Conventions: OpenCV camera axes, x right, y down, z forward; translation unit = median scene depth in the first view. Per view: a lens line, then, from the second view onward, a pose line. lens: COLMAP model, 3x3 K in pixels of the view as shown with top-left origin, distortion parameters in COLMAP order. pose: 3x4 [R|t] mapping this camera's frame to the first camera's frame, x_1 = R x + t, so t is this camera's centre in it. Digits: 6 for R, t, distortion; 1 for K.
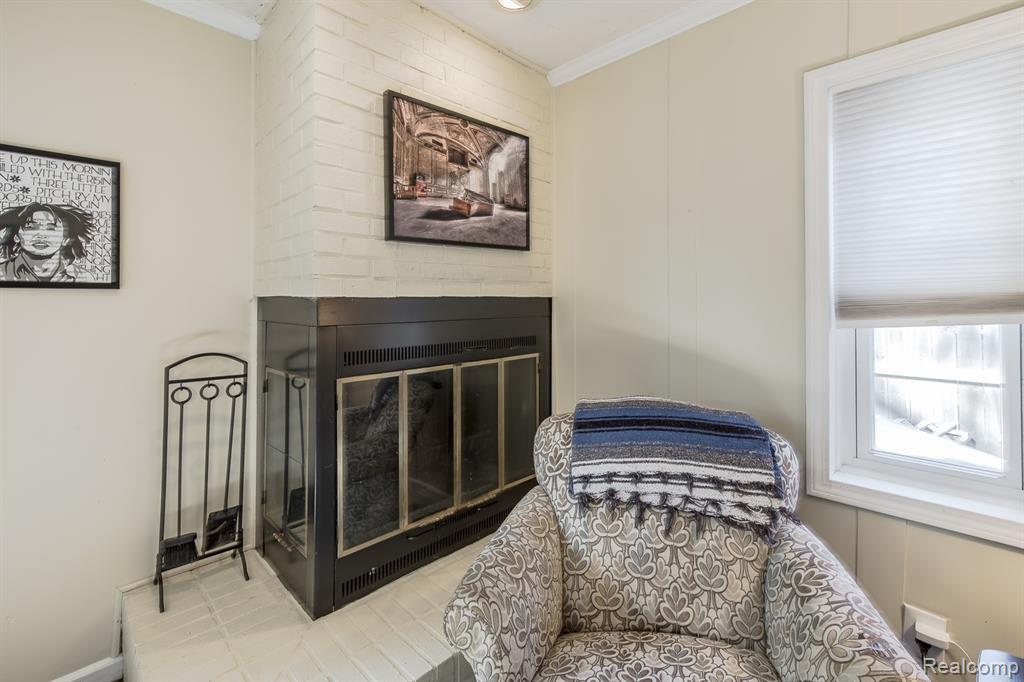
lens RADIAL K [[445.9, 0, 511.9], [0, 445.9, 298.7], [0, 0, 1]] dist [0.001982, 0.000166]
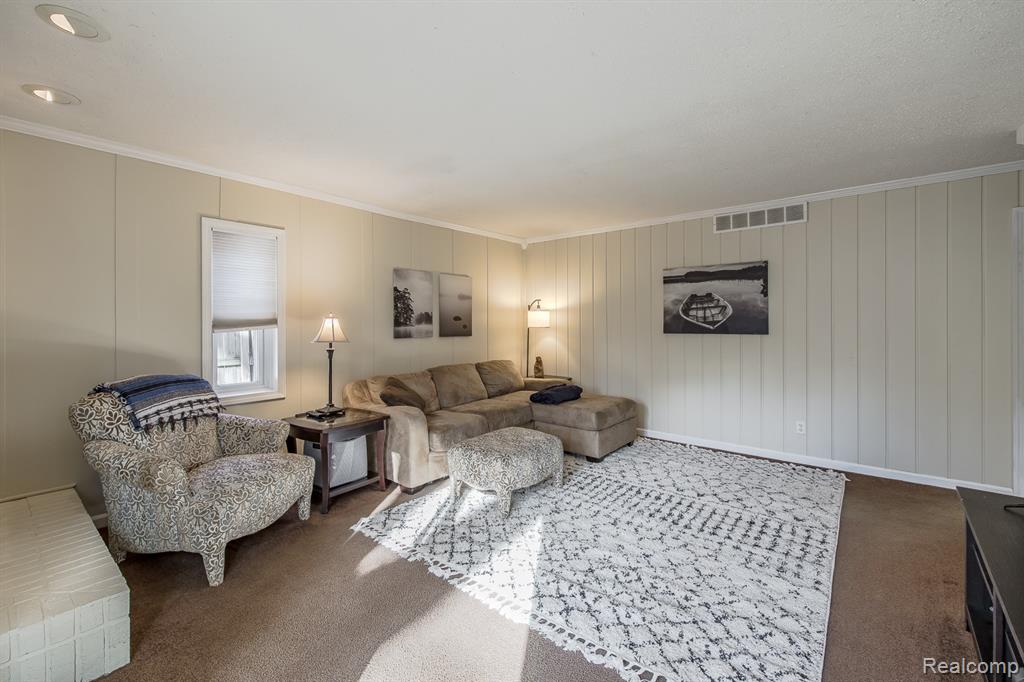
lens RADIAL K [[439.4, 0, 507.1], [0, 439.4, 322.4], [0, 0, 1]] dist [0.000515, -0.000005]
pose [[-0.095707, -0.001516, 0.995408, -1.698615], [-0.007460, 0.999972, 0.000805, -0.001816], [-0.995382, -0.007349, -0.095716, -0.296582]]
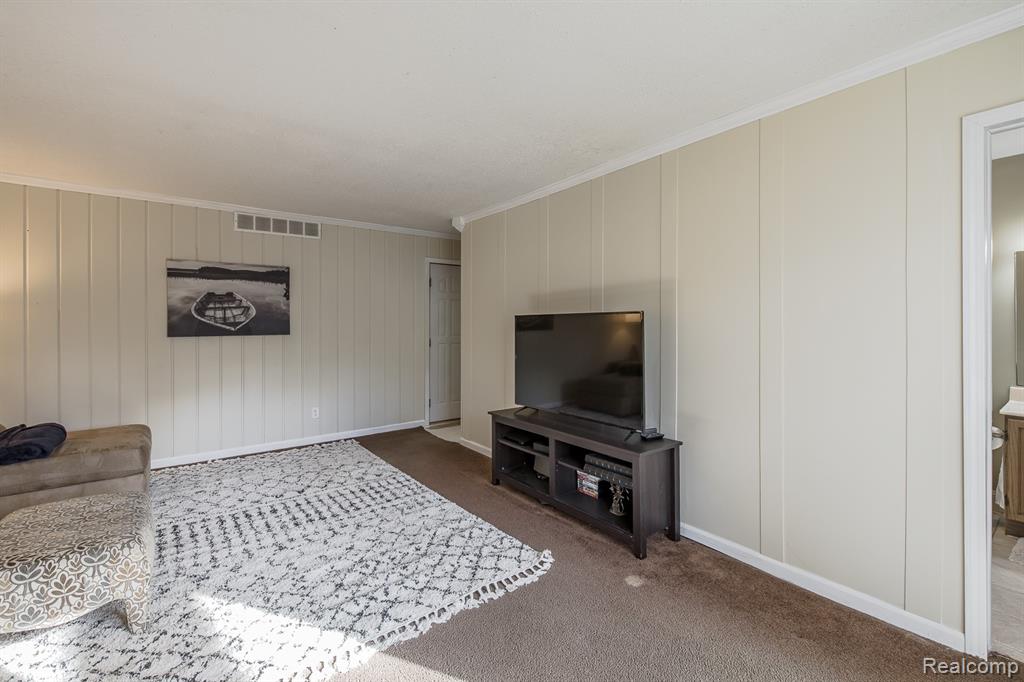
lens RADIAL K [[435.2, 0, 508.1], [0, 435.2, 322.1], [0, 0, 1]] dist [0.000645, -0.000070]
pose [[-0.992011, -0.000922, 0.126145, -0.898412], [-0.002091, 0.999956, -0.009137, 0.002810], [-0.126131, -0.009327, -0.991970, 0.674857]]
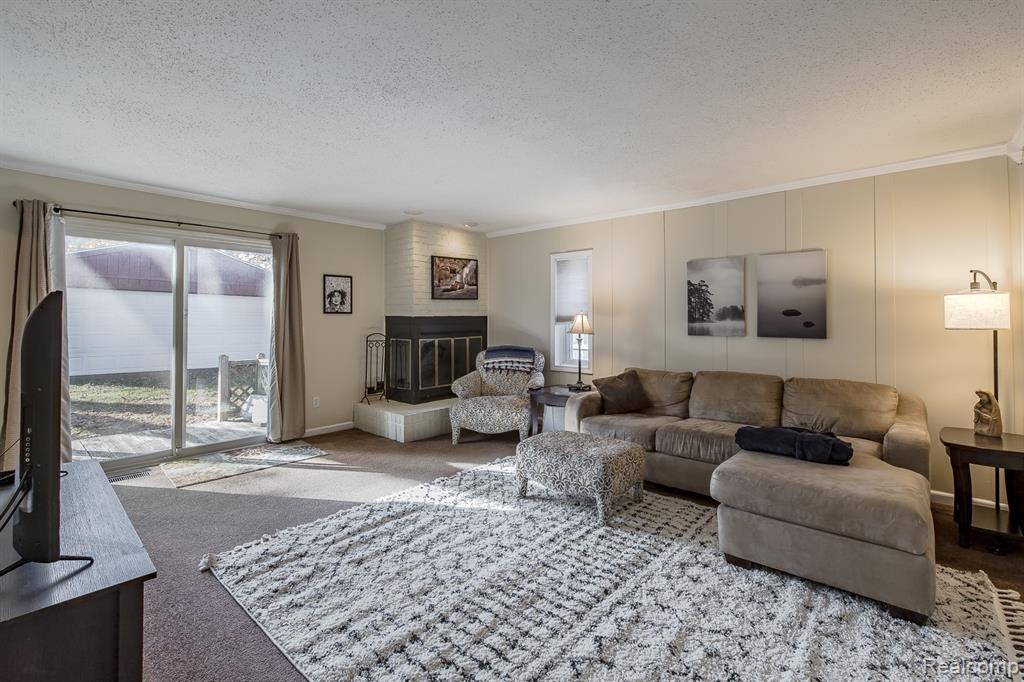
lens RADIAL K [[462.0, 0, 536.9], [0, 462.0, 314.9], [0, 0, 1]] dist [-0.000073, -0.000008]
pose [[0.996255, 0.000723, 0.086460, 0.232733], [-0.000731, 1.000000, 0.000065, -0.015304], [-0.086460, -0.000128, 0.996255, -2.840039]]
